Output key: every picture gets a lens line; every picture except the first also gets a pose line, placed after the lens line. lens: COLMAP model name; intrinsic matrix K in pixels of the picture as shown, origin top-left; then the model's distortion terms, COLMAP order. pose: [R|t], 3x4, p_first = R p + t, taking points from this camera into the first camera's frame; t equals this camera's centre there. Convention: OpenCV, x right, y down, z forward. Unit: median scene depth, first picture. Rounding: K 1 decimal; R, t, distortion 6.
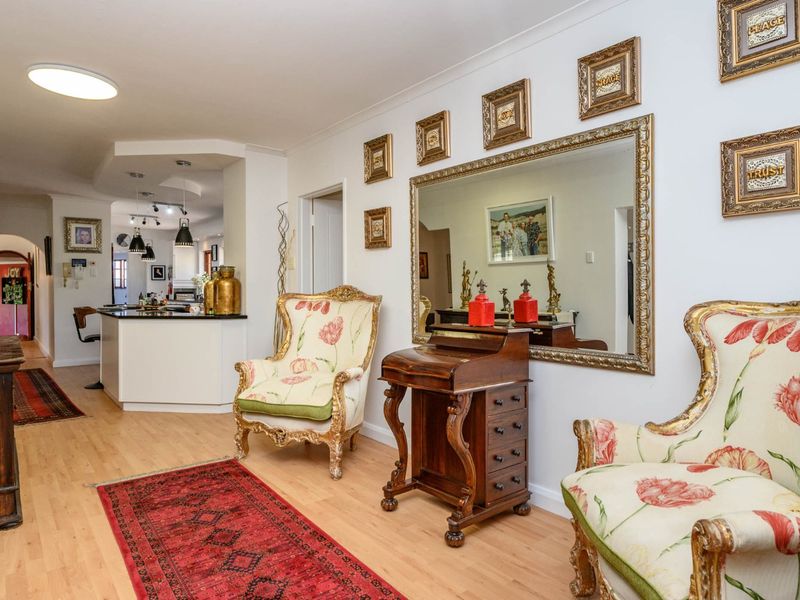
lens RADIAL K [[502.5, 0, 399.0], [0, 502.5, 295.9], [0, 0, 1]] dist [0.001680, 0.000498]
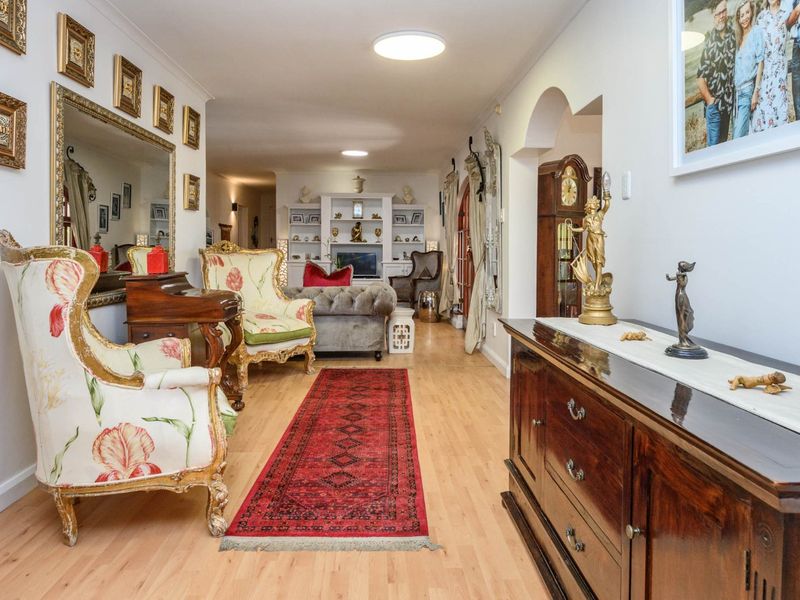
lens RADIAL K [[502.5, 0, 399.0], [0, 502.5, 295.9], [0, 0, 1]] dist [0.001680, 0.000498]
pose [[-0.802007, -0.067278, 0.593514, -0.940700], [-0.000411, 0.993698, 0.112086, -0.017164], [-0.597315, 0.089649, -0.796981, 1.520176]]
